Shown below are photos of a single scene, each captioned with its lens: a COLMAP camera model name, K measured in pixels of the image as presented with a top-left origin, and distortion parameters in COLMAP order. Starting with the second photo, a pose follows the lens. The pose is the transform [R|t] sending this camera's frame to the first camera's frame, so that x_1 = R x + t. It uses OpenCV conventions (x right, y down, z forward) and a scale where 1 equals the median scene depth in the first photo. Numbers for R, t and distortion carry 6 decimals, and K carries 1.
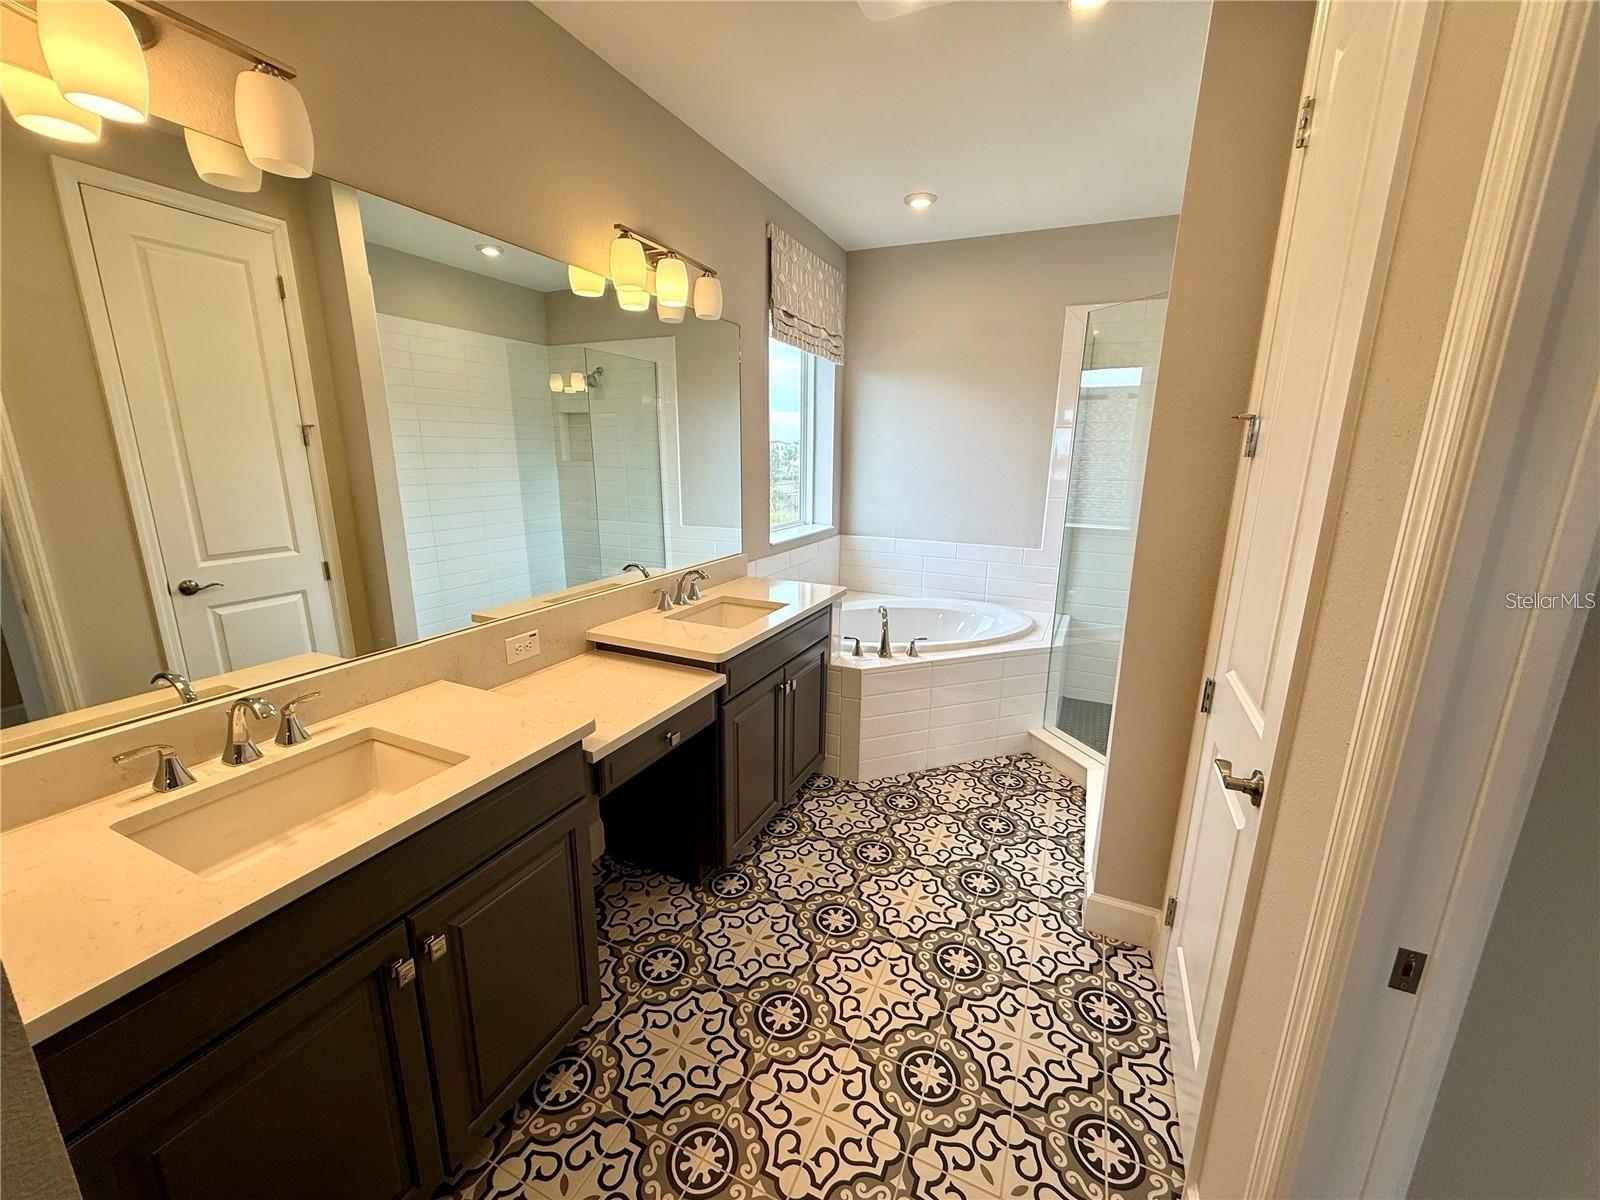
lens RADIAL K [[635.5, 0, 799.6], [0, 635.5, 601.5], [0, 0, 1]] dist [-0.000902, -0.000092]
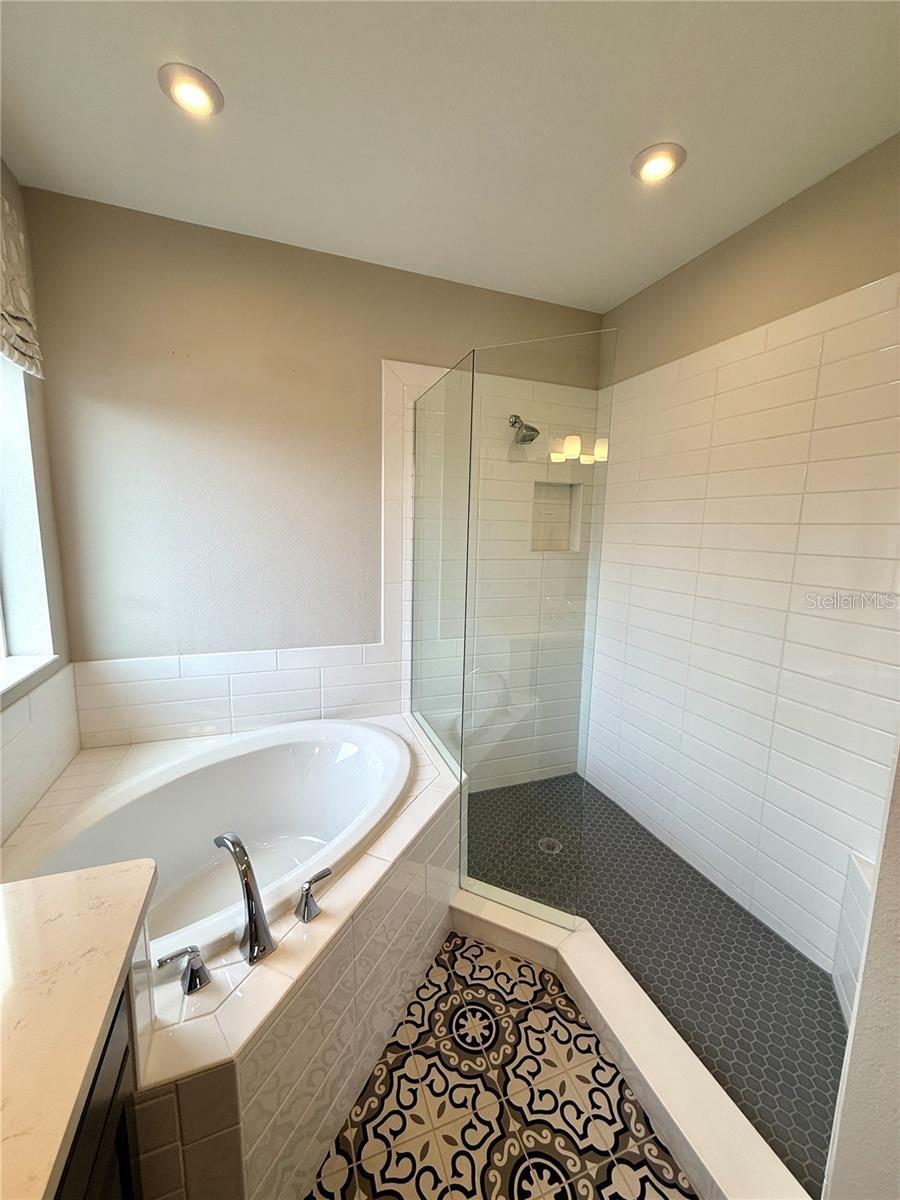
lens RADIAL K [[476.7, 0, 449.2], [0, 476.7, 596.7], [0, 0, 1]] dist [-0.000902, -0.000092]
pose [[0.707042, -0.102054, 0.699769, 0.009610], [0.153432, 0.988099, -0.010922, -0.153303], [-0.690326, 0.115090, 0.714286, 0.599616]]
